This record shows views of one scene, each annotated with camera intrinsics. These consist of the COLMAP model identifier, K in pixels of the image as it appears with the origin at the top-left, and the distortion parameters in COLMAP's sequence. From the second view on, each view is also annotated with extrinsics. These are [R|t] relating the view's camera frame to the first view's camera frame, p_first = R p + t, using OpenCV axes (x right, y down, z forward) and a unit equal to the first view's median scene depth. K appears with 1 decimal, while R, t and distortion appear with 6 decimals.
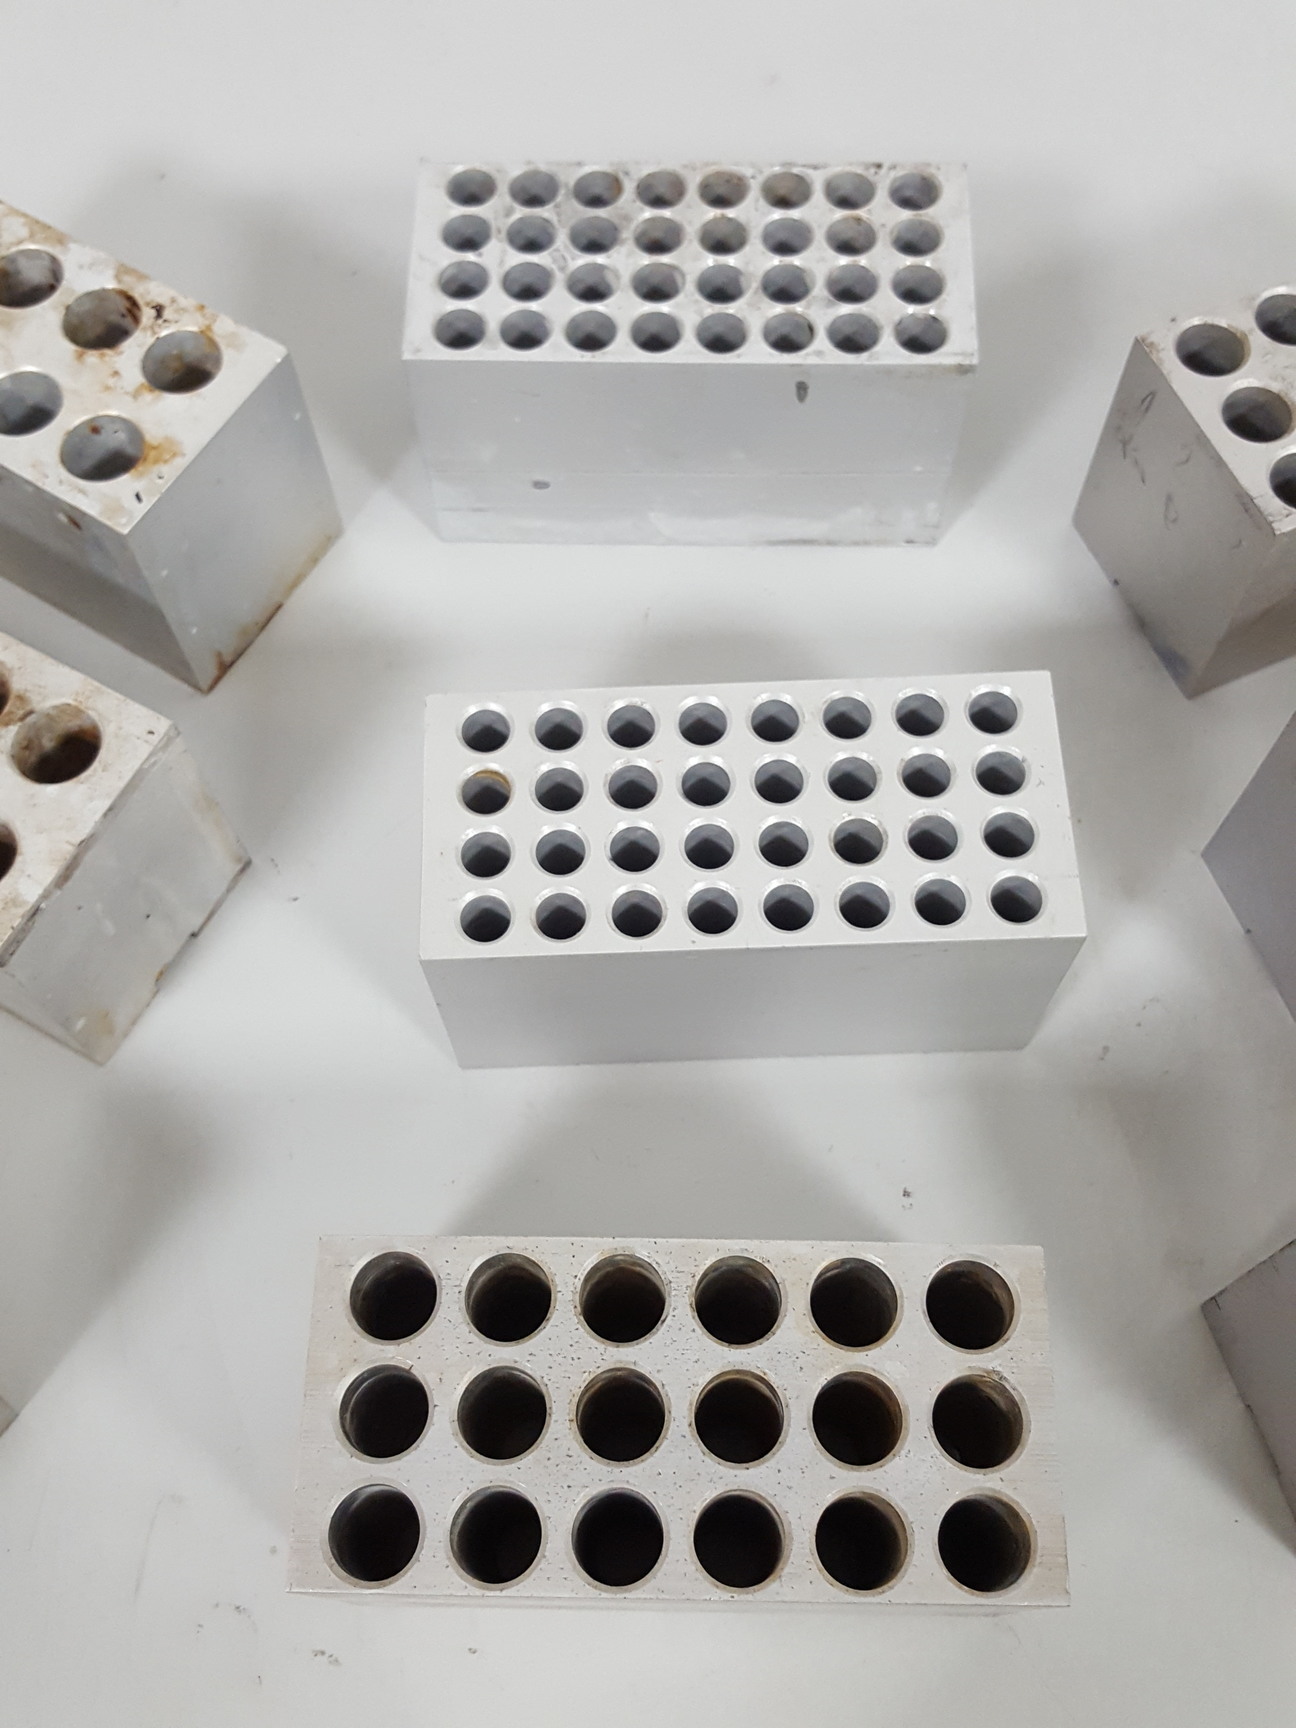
lens RADIAL K [[1760.4, 0, 648.0], [0, 1760.4, 864.0], [0, 0, 1]] dist [0.218349, -0.617314]
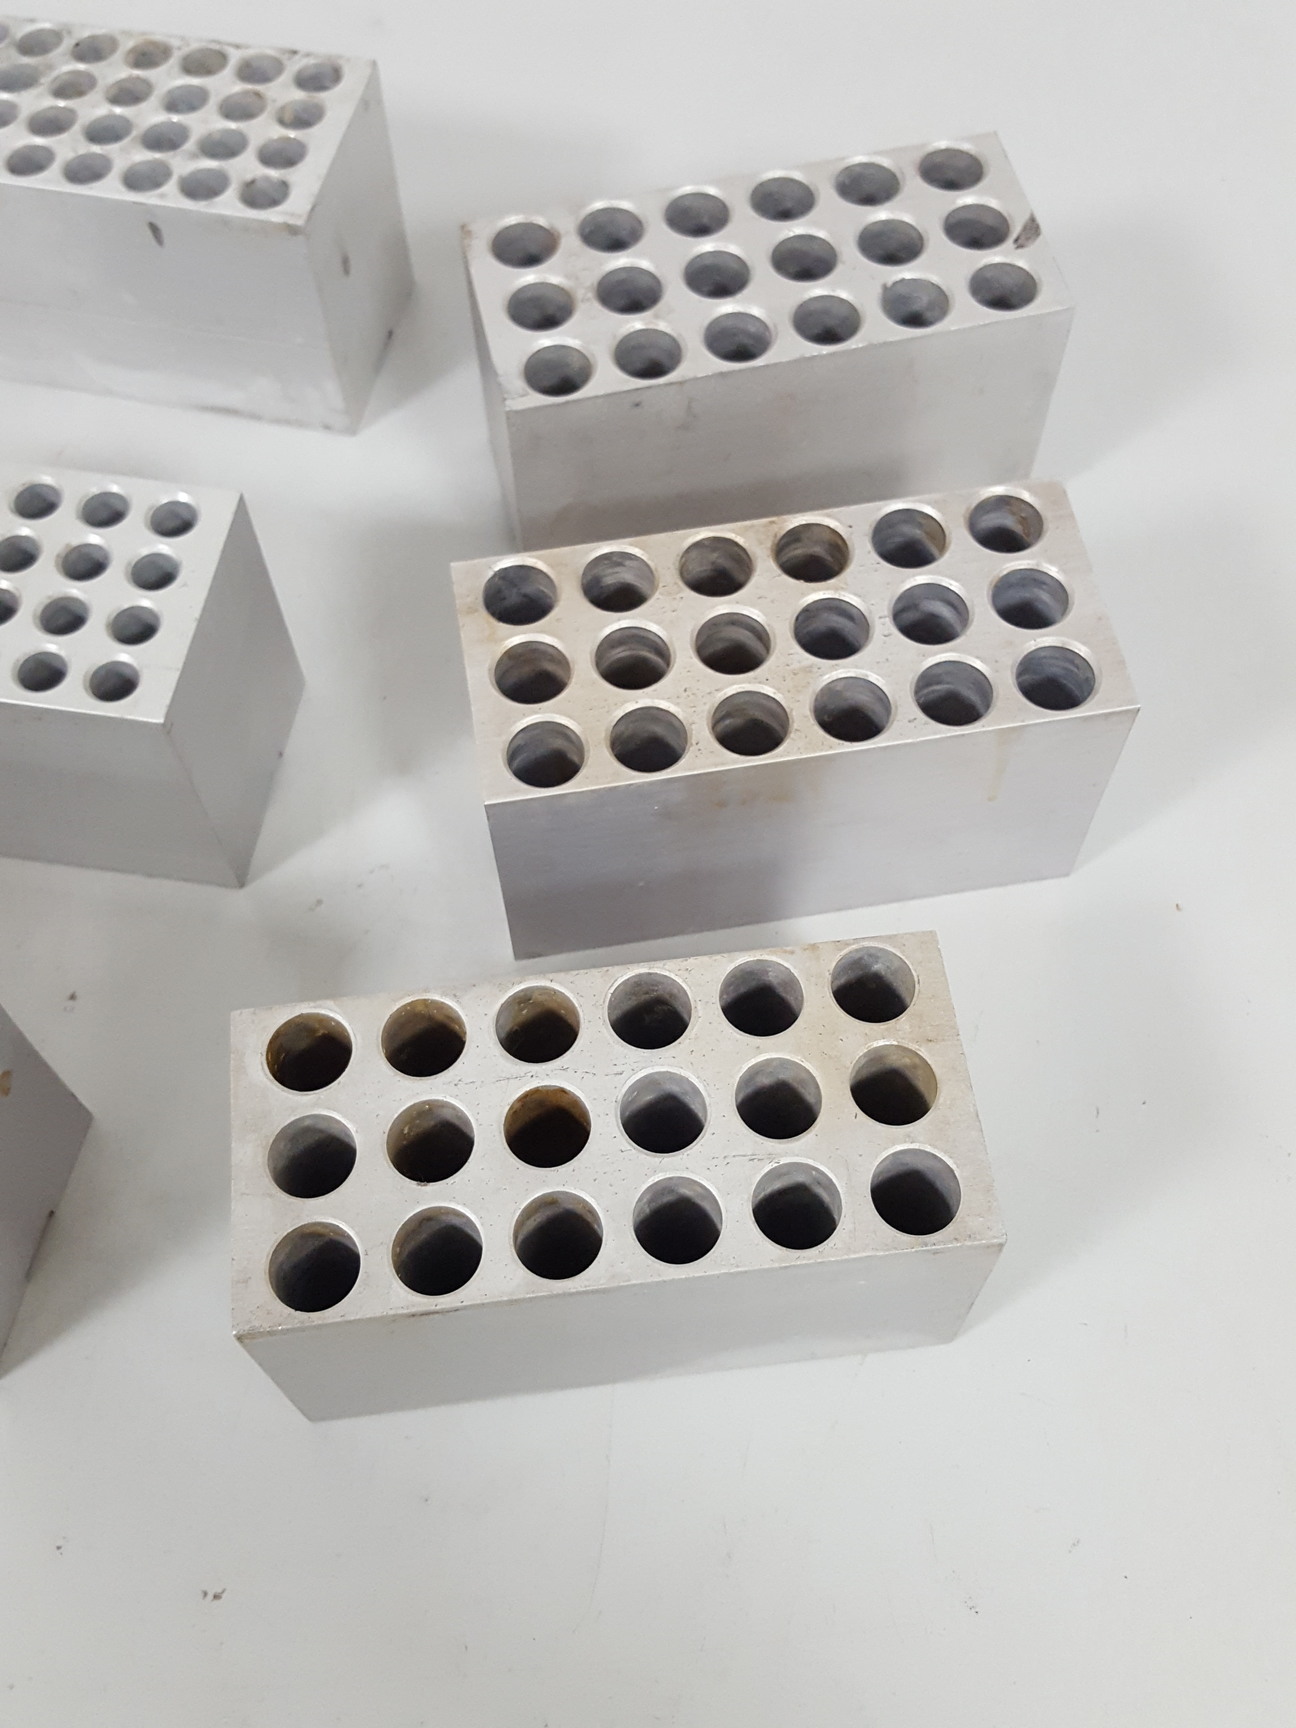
lens RADIAL K [[1791.9, 0, 648.0], [0, 1791.9, 864.0], [0, 0, 1]] dist [0.117162, -0.298634]
pose [[0.980864, 0.169803, -0.095247, 0.535209], [-0.176920, 0.981588, -0.072000, 0.123581], [0.081268, 0.087473, 0.992846, 0.001804]]
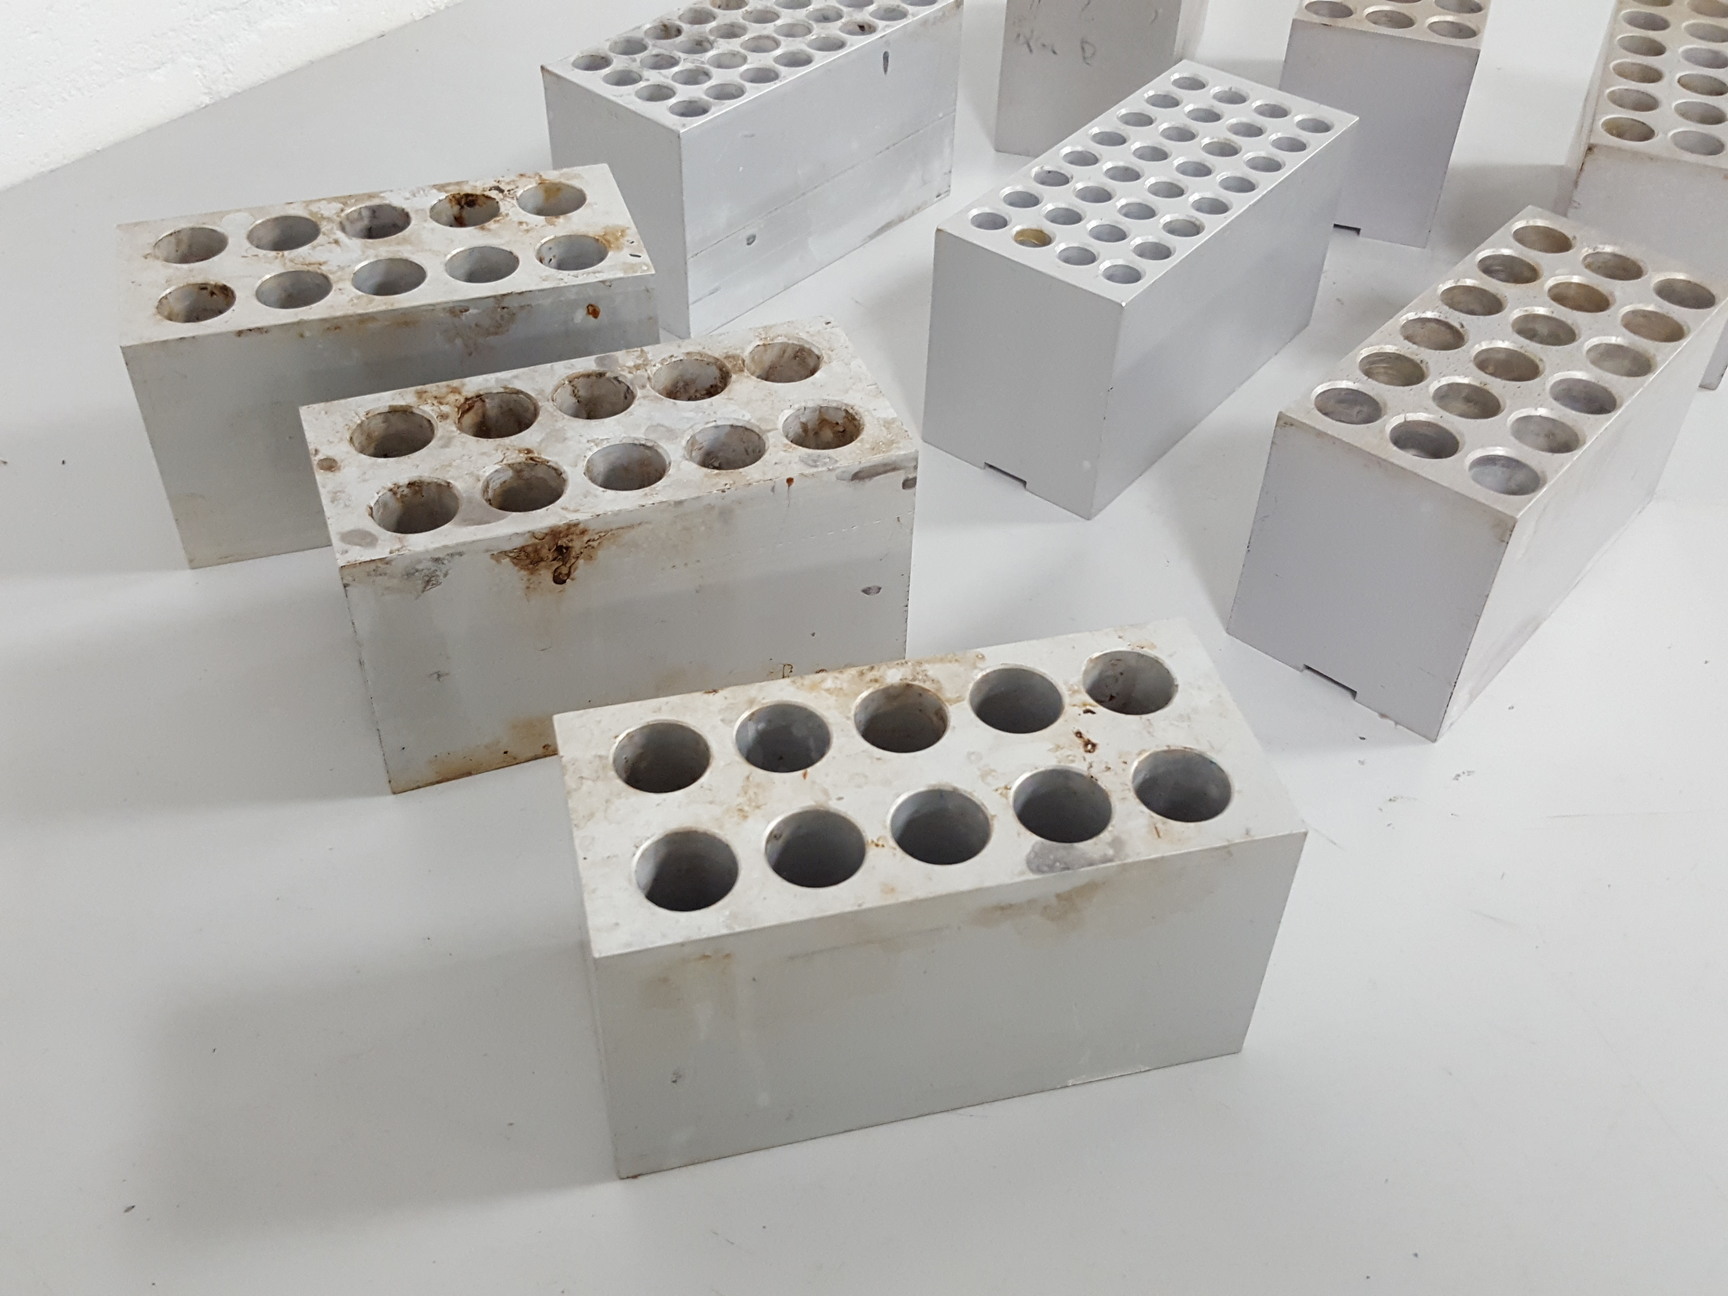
lens RADIAL K [[1754.8, 0, 855.0], [0, 1754.8, 647.2], [0, 0, 1]] dist [0.185243, -0.473419]
pose [[0.642456, -0.503819, 0.577422, -0.960129], [0.686825, 0.712762, -0.142274, 0.239621], [-0.339884, 0.487992, 0.803954, 0.120599]]
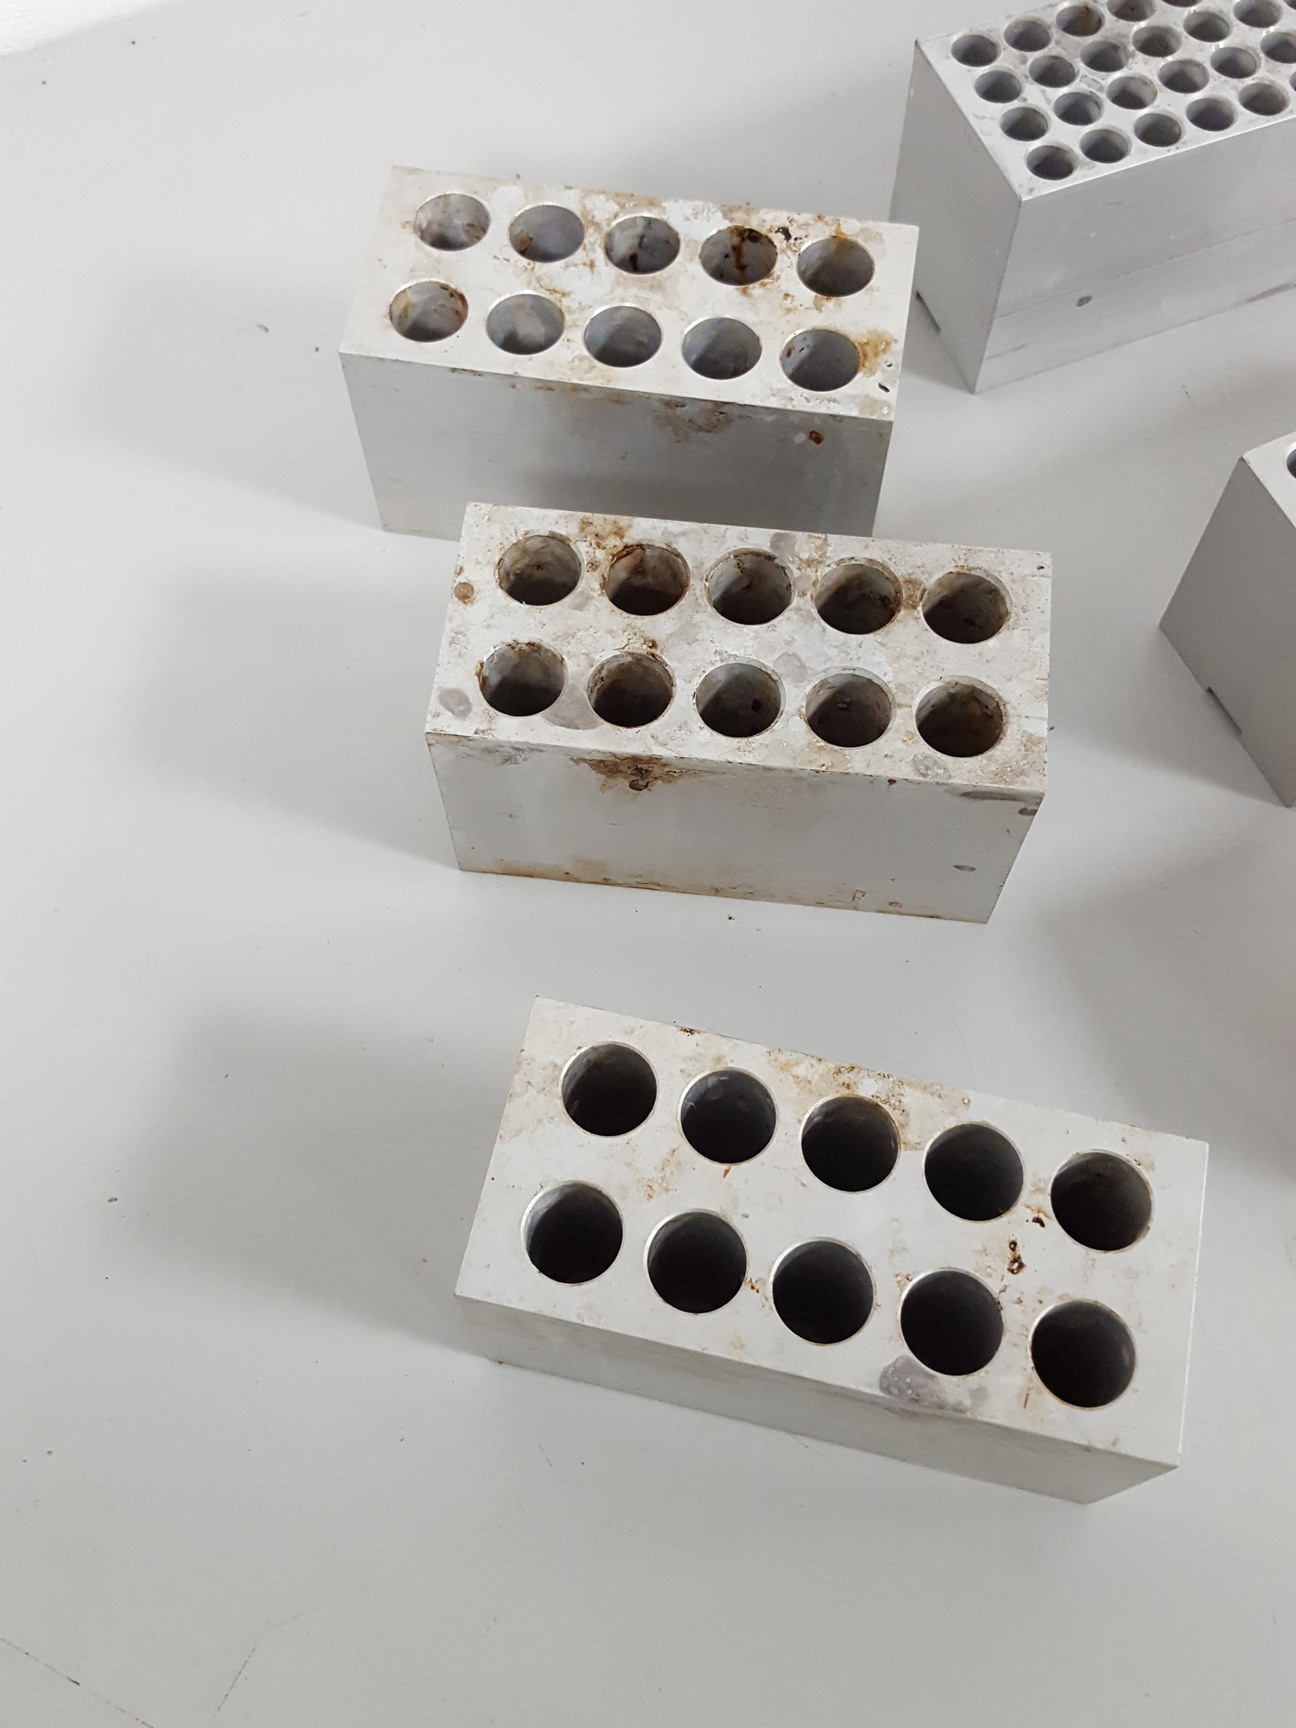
lens RADIAL K [[1754.8, 0, 637.6], [0, 1754.8, 858.9], [0, 0, 1]] dist [0.185243, -0.473419]
pose [[0.920078, -0.352761, 0.170339, -0.663683], [0.356803, 0.934151, 0.007314, -0.004151], [-0.161702, 0.054048, 0.985358, 0.004748]]
